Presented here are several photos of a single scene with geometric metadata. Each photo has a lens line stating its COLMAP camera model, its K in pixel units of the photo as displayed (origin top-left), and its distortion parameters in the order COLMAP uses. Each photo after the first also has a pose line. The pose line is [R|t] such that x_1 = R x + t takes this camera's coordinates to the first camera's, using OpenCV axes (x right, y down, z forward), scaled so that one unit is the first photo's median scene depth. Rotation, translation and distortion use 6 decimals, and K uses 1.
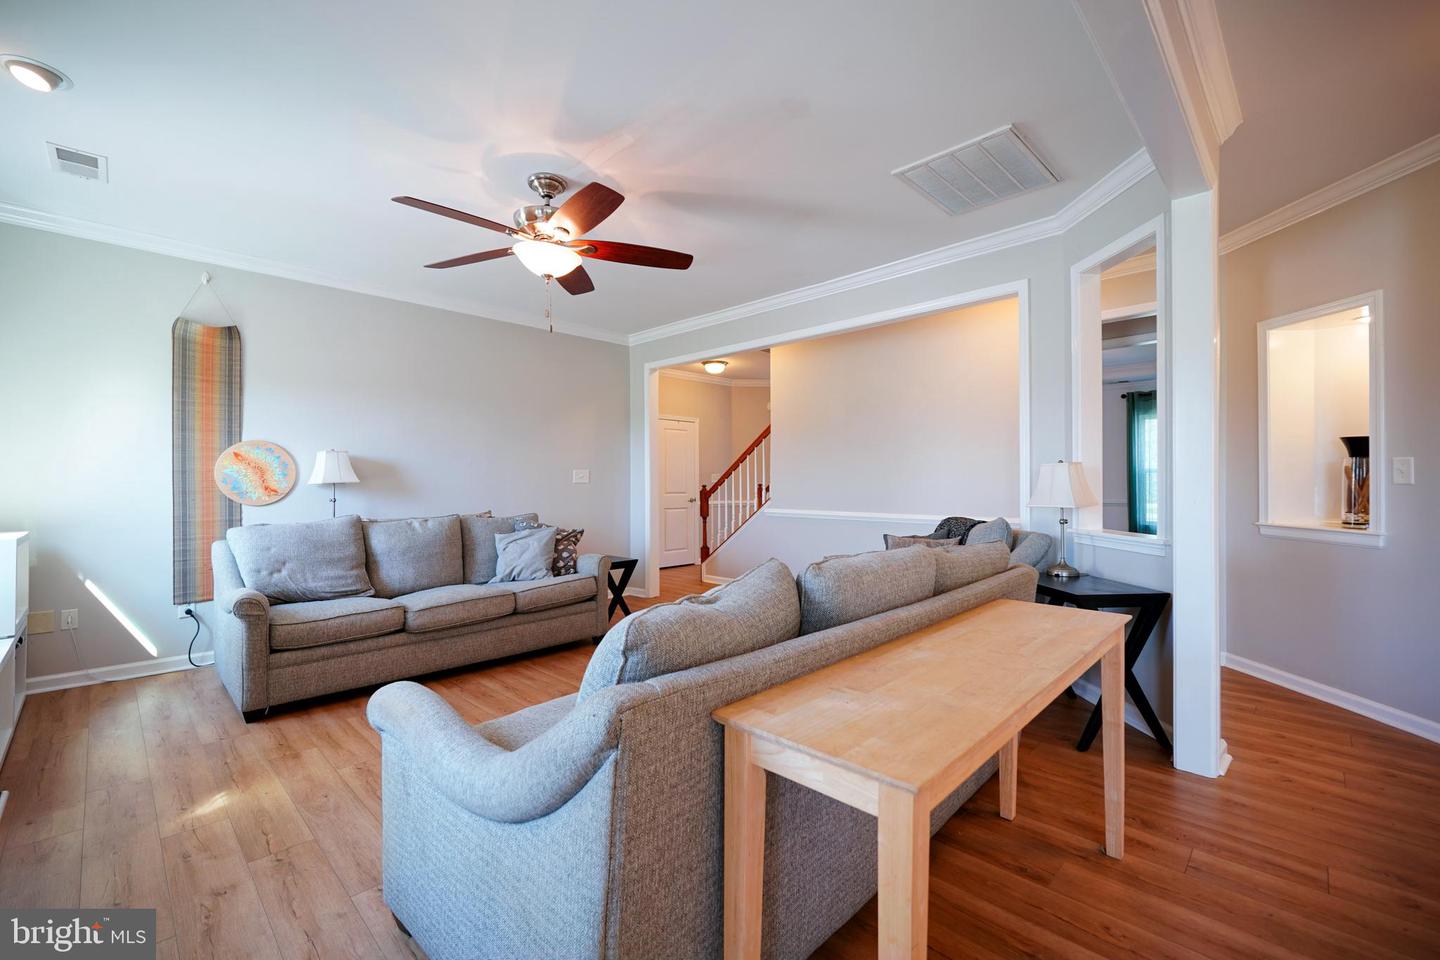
lens RADIAL K [[606.8, 0, 718.8], [0, 606.8, 478.9], [0, 0, 1]] dist [0.001057, -0.000093]
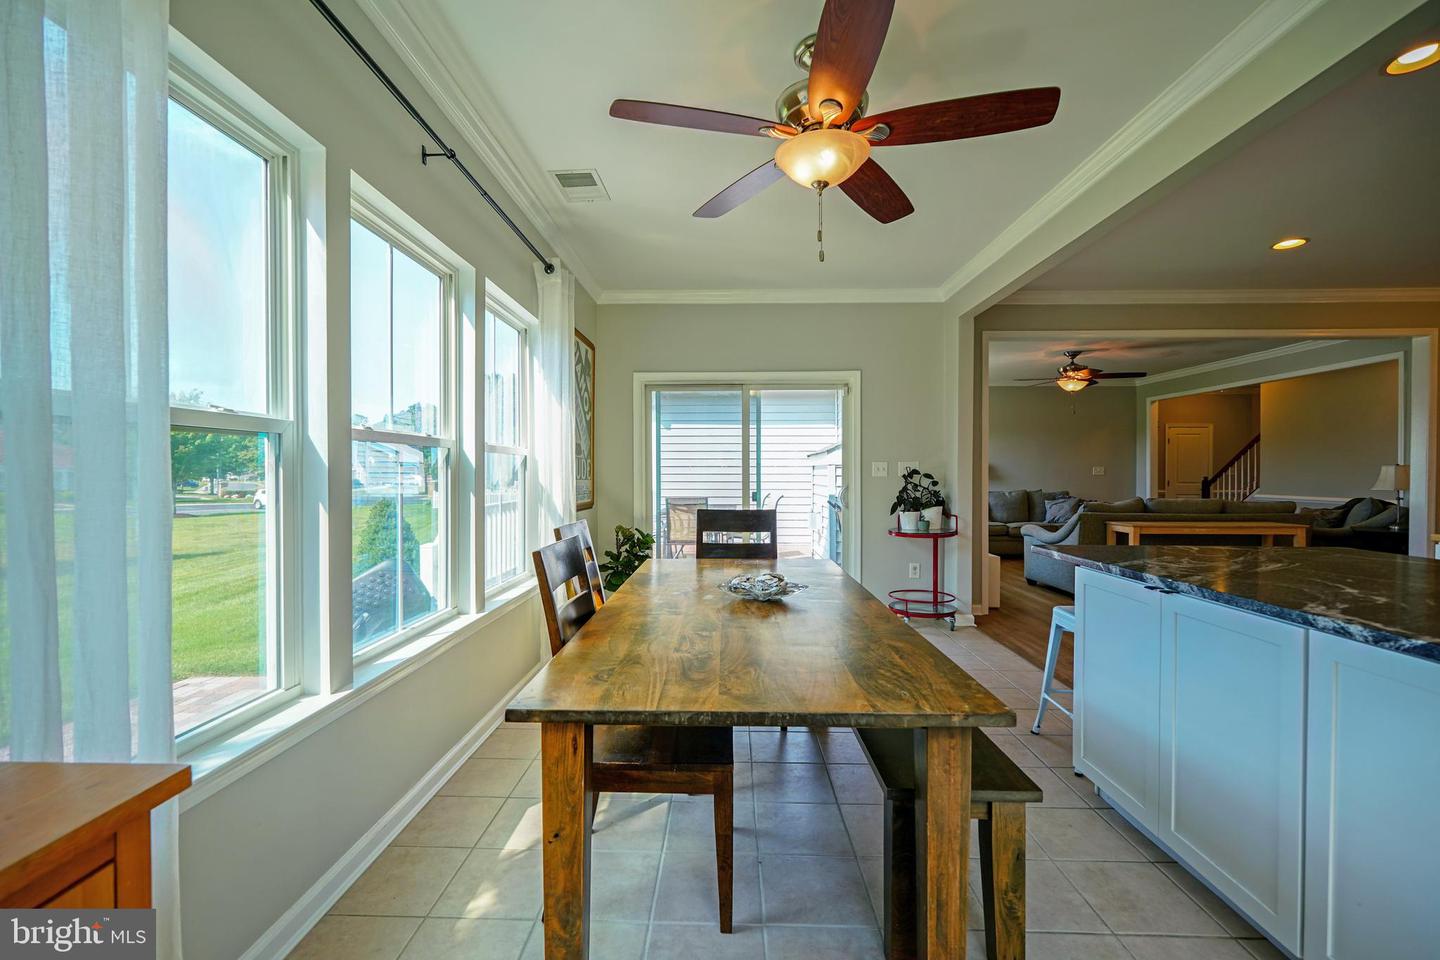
lens RADIAL K [[606.8, 0, 718.1], [0, 606.8, 477.3], [0, 0, 1]] dist [0.001057, -0.000093]
pose [[0.681383, 0.009690, -0.731863, 0.268693], [0.000101, 0.999911, 0.013333, -0.008982], [0.731927, -0.009159, 0.681321, -0.857466]]
